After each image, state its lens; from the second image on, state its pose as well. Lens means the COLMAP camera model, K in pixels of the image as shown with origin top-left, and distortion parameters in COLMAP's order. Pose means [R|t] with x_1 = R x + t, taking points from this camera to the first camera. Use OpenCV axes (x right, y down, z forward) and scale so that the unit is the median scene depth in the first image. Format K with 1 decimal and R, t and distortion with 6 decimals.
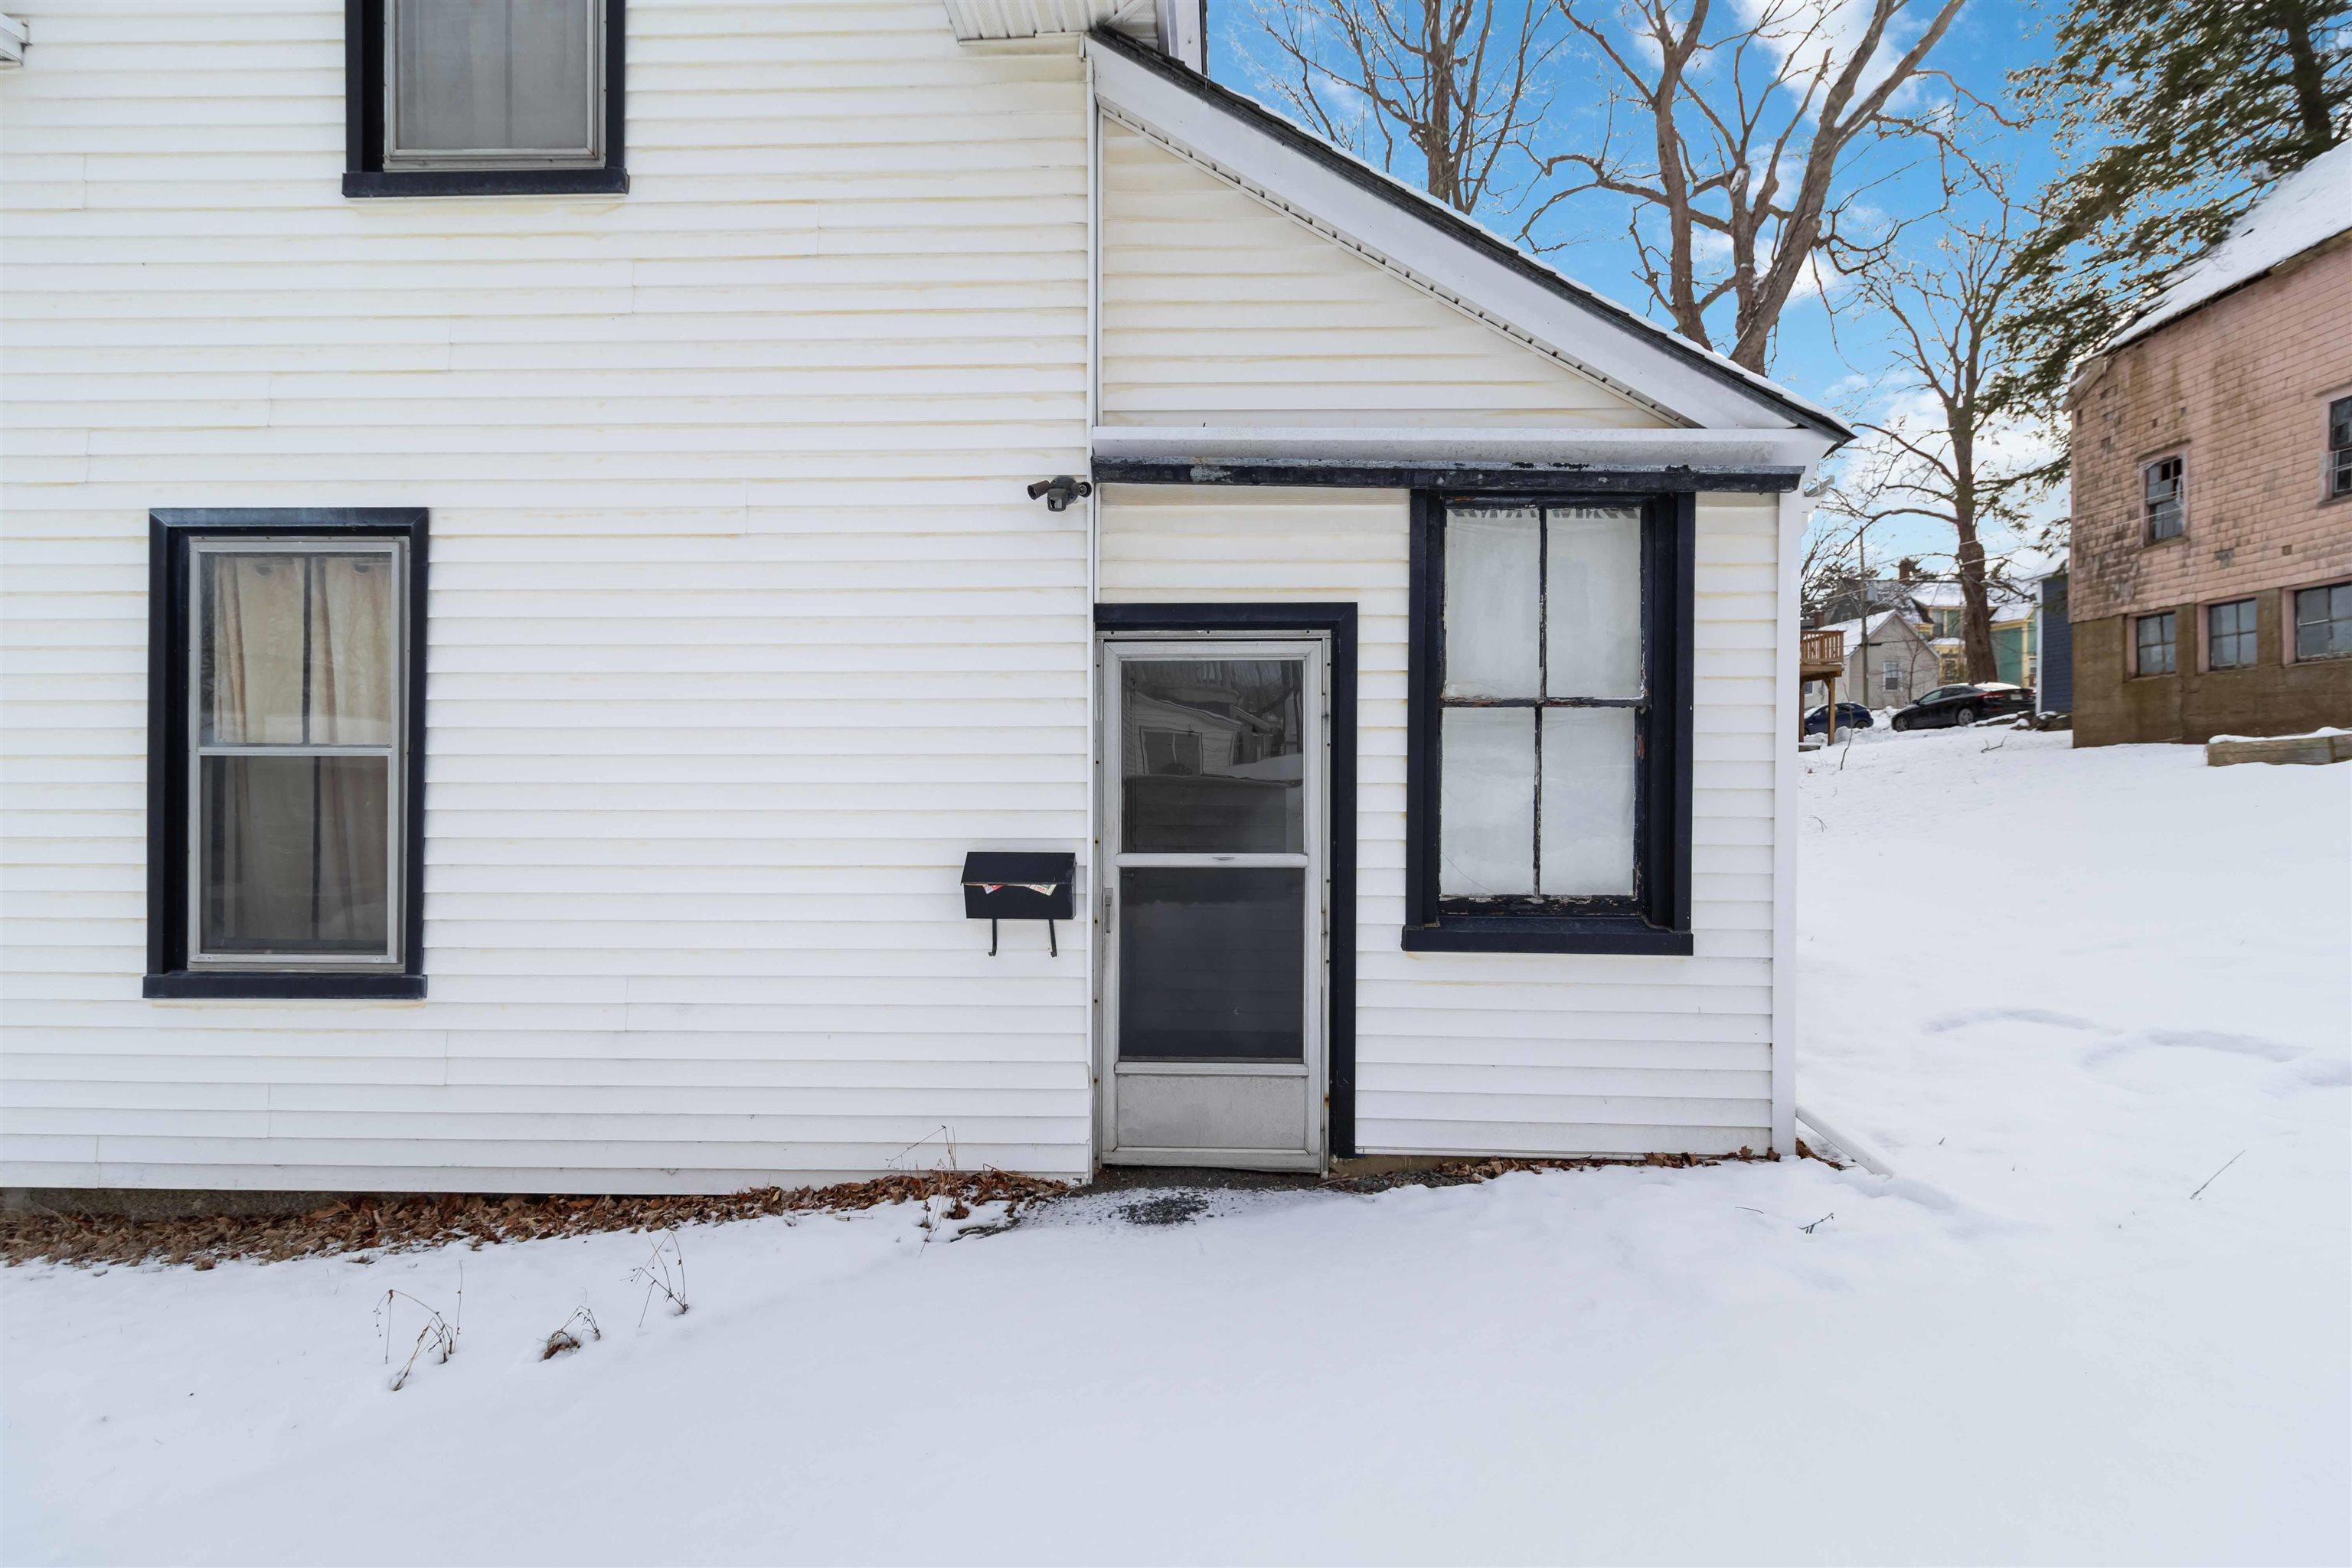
lens RADIAL K [[1182.7, 0, 1217.4], [0, 1182.7, 930.3], [0, 0, 1]] dist [0.006484, 0.000162]
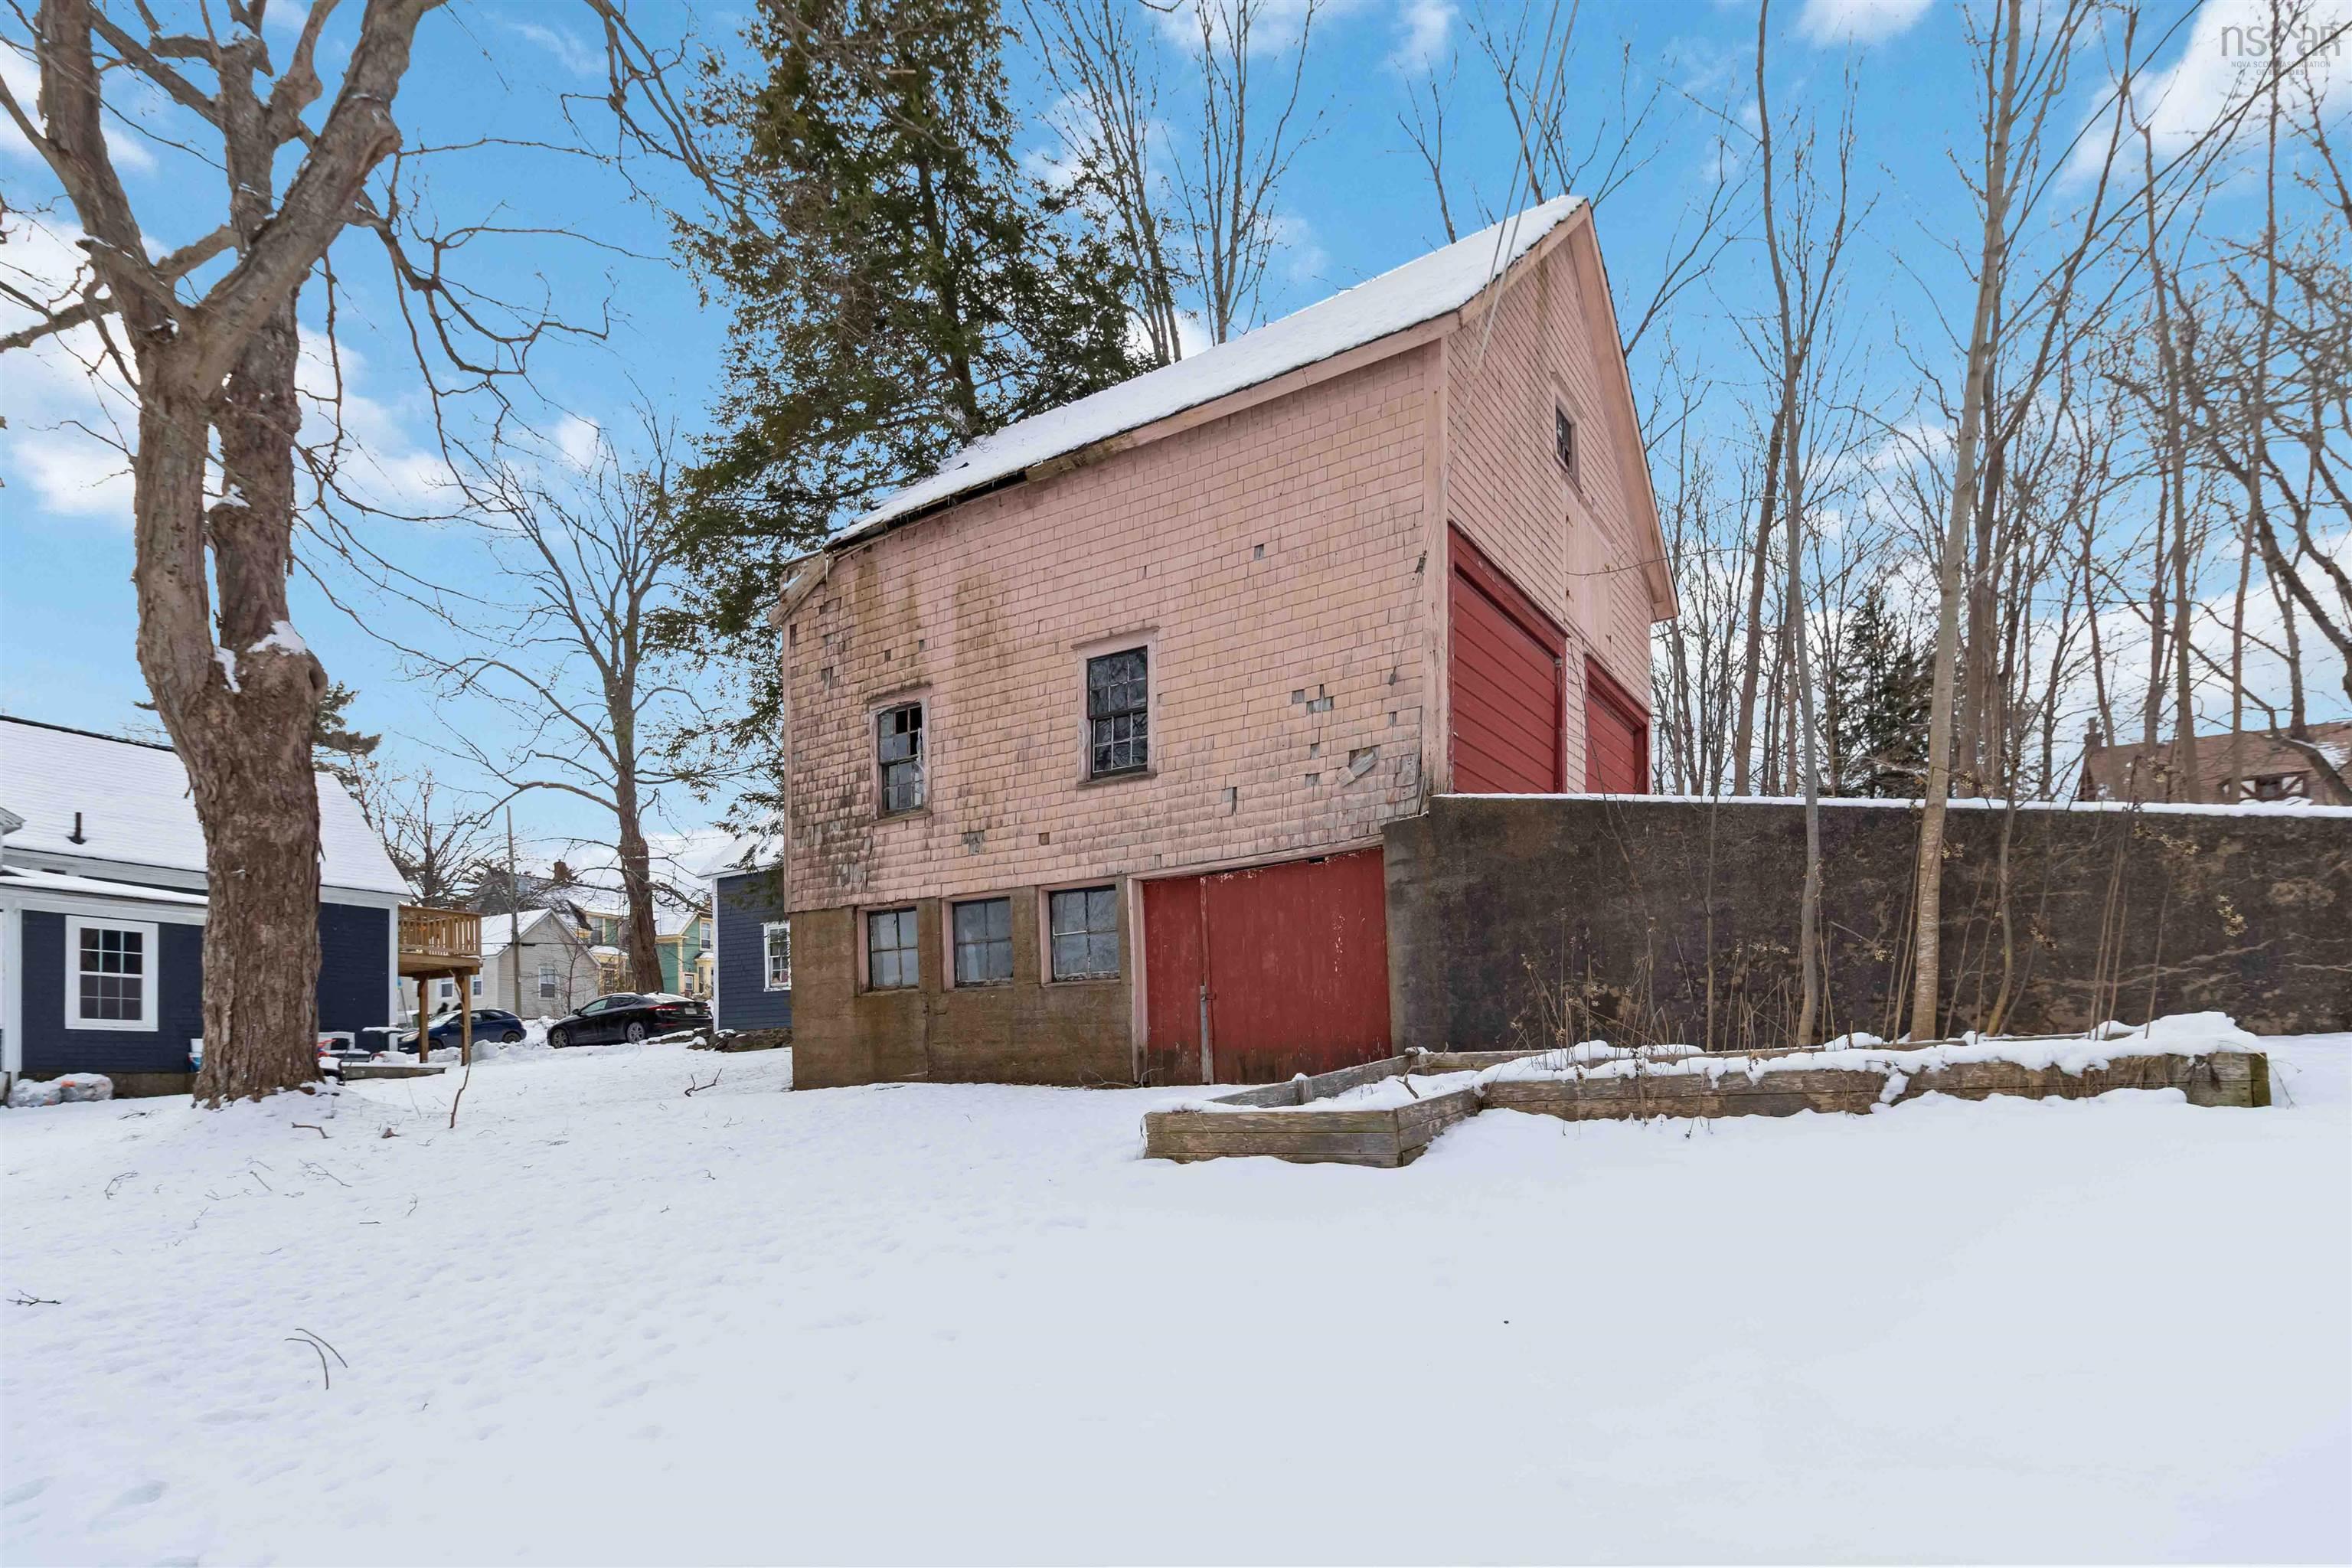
lens RADIAL K [[1182.7, 0, 1217.4], [0, 1182.7, 930.3], [0, 0, 1]] dist [0.006484, 0.000162]
pose [[0.521334, 0.099645, 0.847515, 0.270880], [0.120668, 0.974572, -0.188811, -0.089060], [-0.844778, 0.200702, 0.496053, 0.468578]]
